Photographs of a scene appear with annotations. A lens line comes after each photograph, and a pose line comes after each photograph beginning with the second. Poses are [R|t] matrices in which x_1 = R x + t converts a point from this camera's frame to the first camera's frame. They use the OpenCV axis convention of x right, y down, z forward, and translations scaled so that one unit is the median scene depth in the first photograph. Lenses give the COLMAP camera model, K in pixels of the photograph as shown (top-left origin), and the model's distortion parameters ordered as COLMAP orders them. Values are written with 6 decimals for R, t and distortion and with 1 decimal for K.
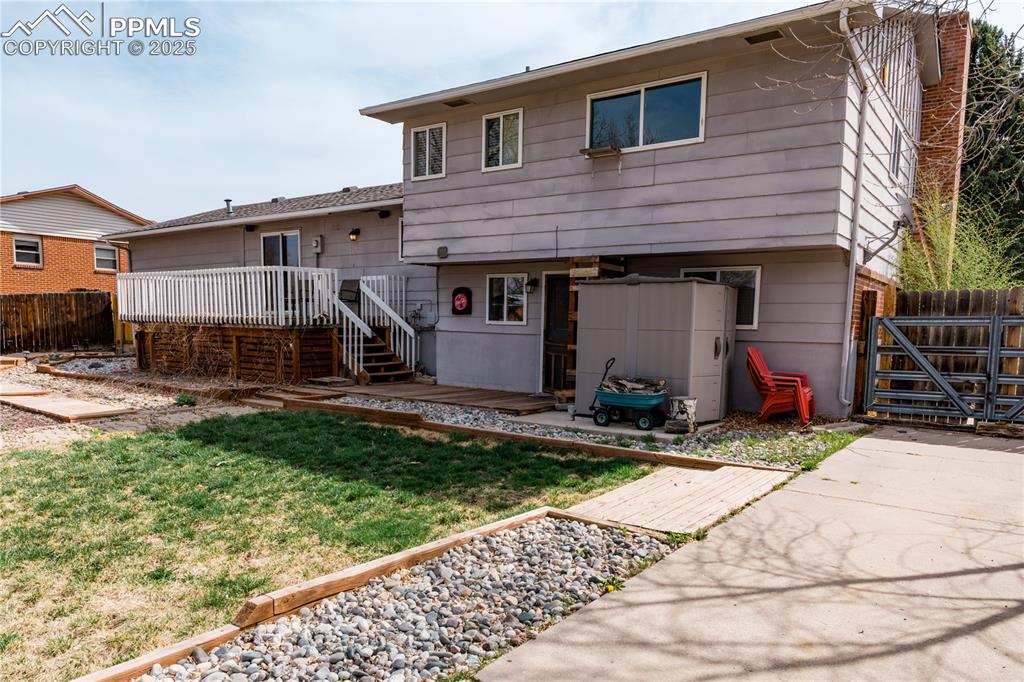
lens RADIAL K [[704.7, 0, 507.3], [0, 704.7, 341.8], [0, 0, 1]] dist [0.024256, -0.001842]
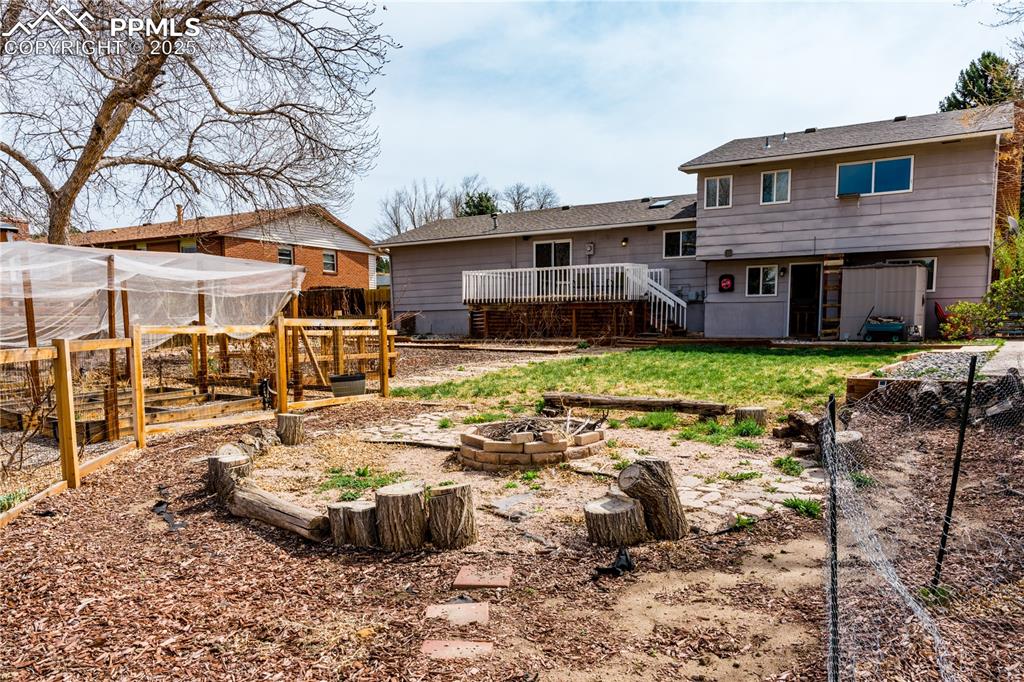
lens RADIAL K [[764.4, 0, 517.3], [0, 764.4, 339.1], [0, 0, 1]] dist [0.029710, 0.003404]
pose [[0.996060, -0.027117, 0.084436, -0.813364], [0.027864, 0.999582, -0.007683, 0.082148], [-0.084193, 0.010006, 0.996399, -0.815612]]
